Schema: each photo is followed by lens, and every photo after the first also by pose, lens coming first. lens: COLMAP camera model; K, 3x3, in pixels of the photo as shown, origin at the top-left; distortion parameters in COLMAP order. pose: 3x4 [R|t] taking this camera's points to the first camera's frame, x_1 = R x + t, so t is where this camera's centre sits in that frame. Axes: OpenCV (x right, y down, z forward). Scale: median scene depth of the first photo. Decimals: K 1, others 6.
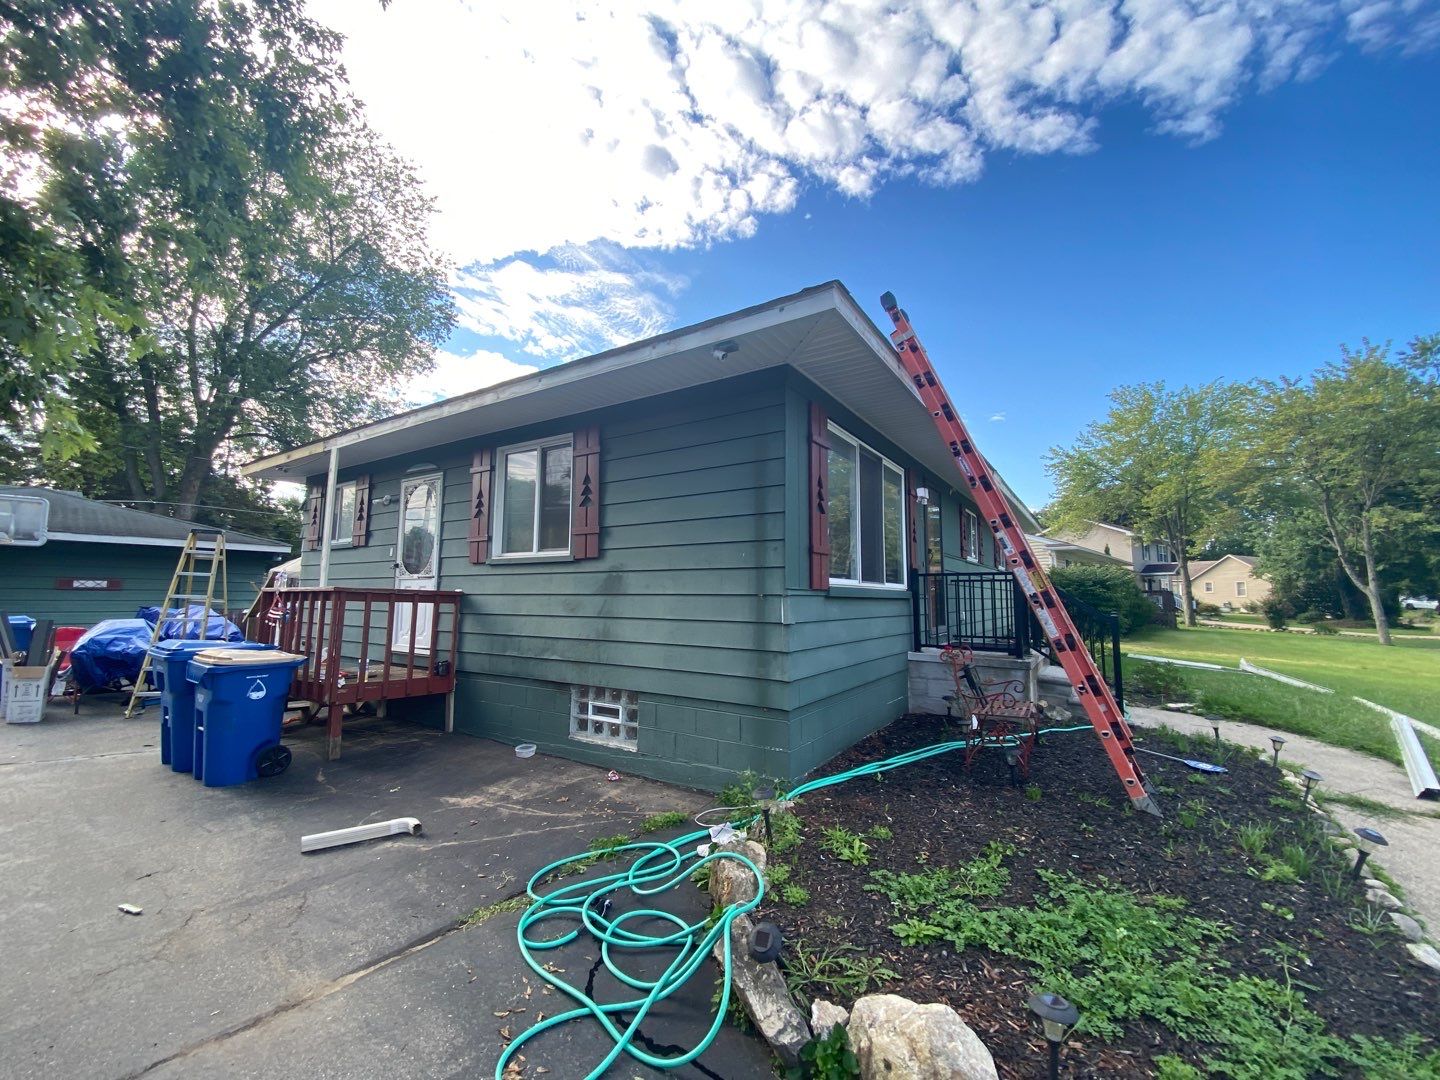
lens RADIAL K [[578.5, 0, 713.7], [0, 578.5, 540.5], [0, 0, 1]] dist [0.021408, -0.020951]
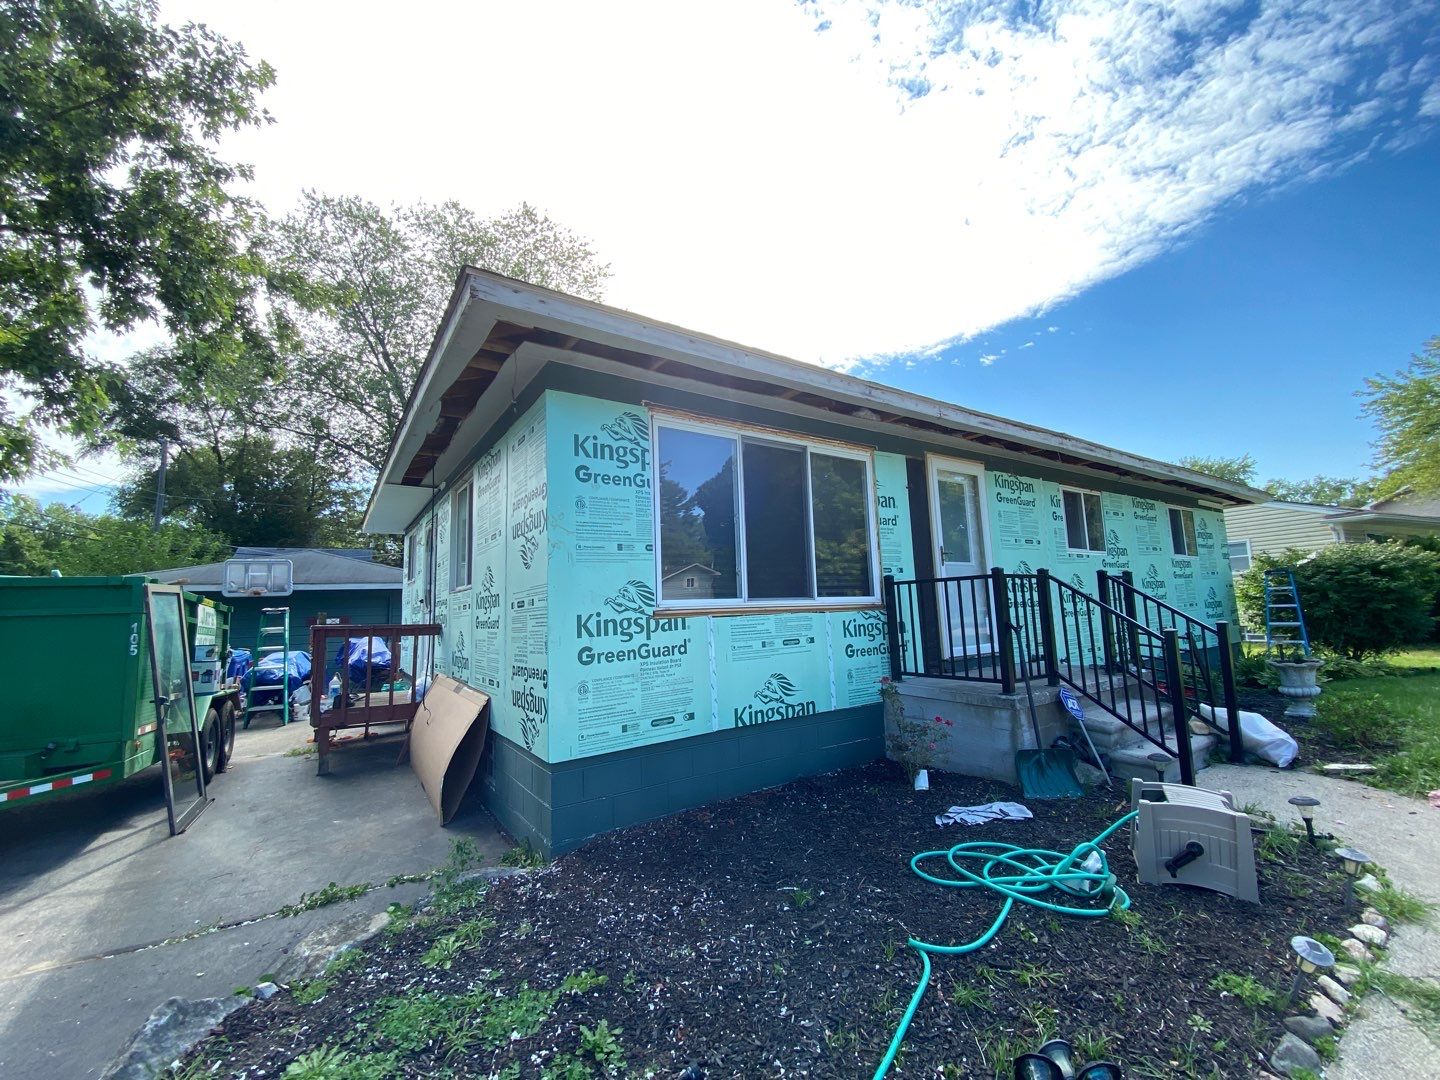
lens RADIAL K [[581.9, 0, 710.1], [0, 581.9, 535.9], [0, 0, 1]] dist [0.003063, -0.011455]
pose [[0.919495, -0.087542, -0.383229, 0.106096], [0.077292, 0.996119, -0.042098, 0.002091], [0.385427, 0.009088, 0.922694, 0.042870]]
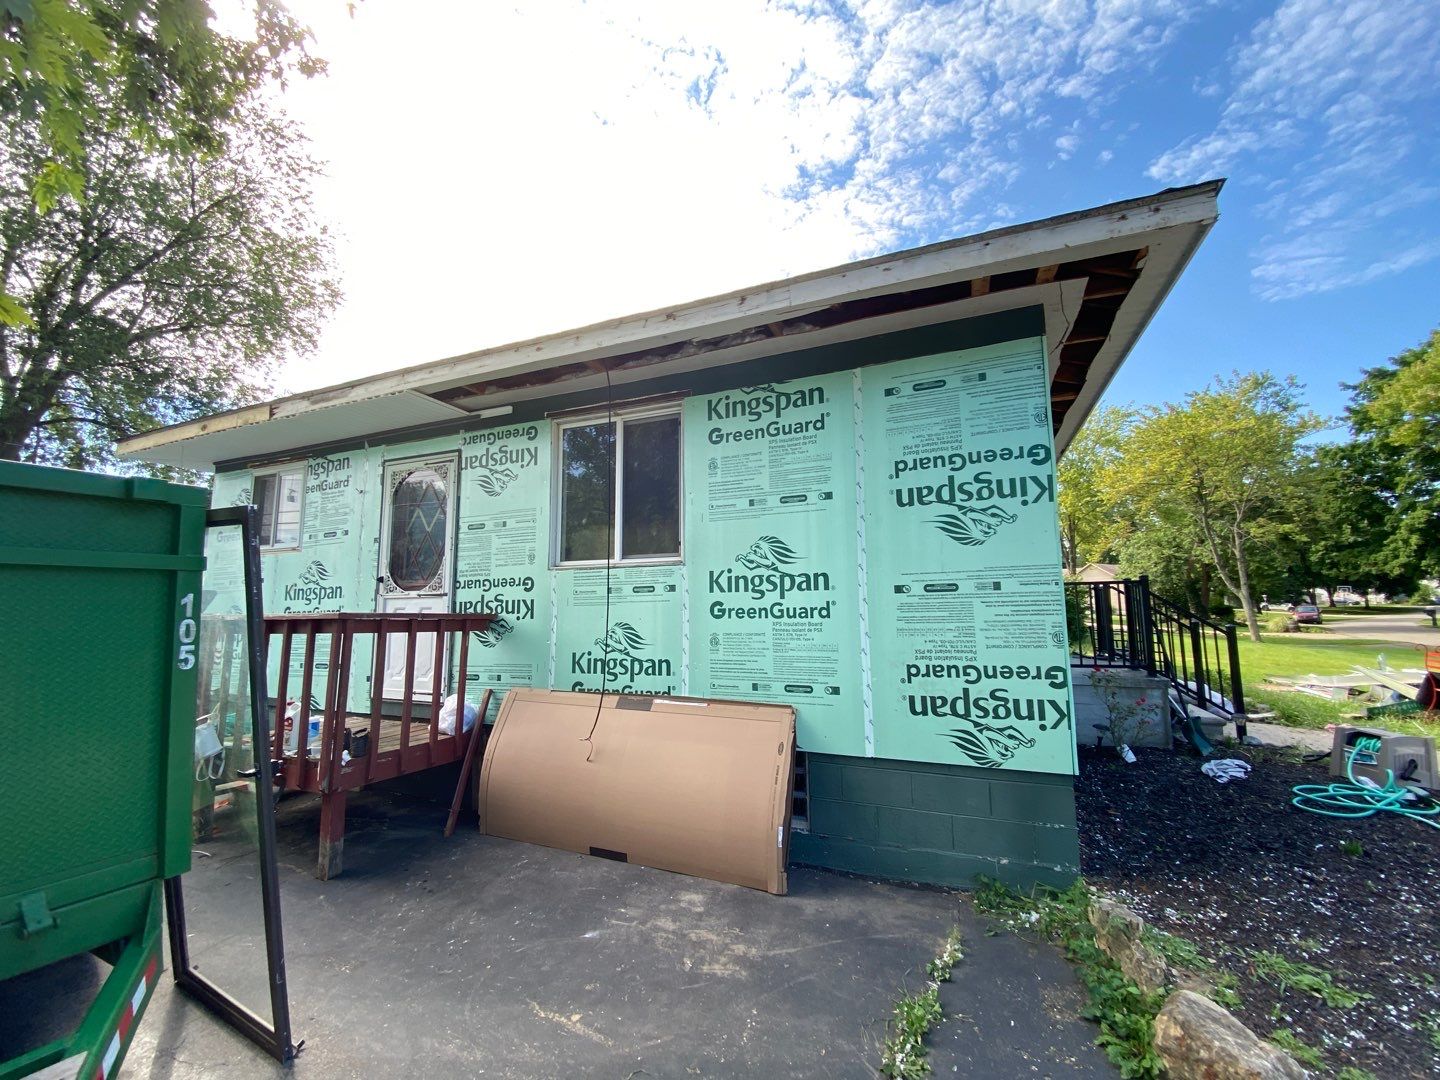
lens RADIAL K [[581.9, 0, 710.1], [0, 581.9, 535.9], [0, 0, 1]] dist [0.003063, -0.011455]
pose [[0.983082, 0.004999, 0.183100, -0.071011], [-0.000399, 0.999684, -0.025151, 0.001830], [-0.183168, 0.024653, 0.982772, 0.053600]]
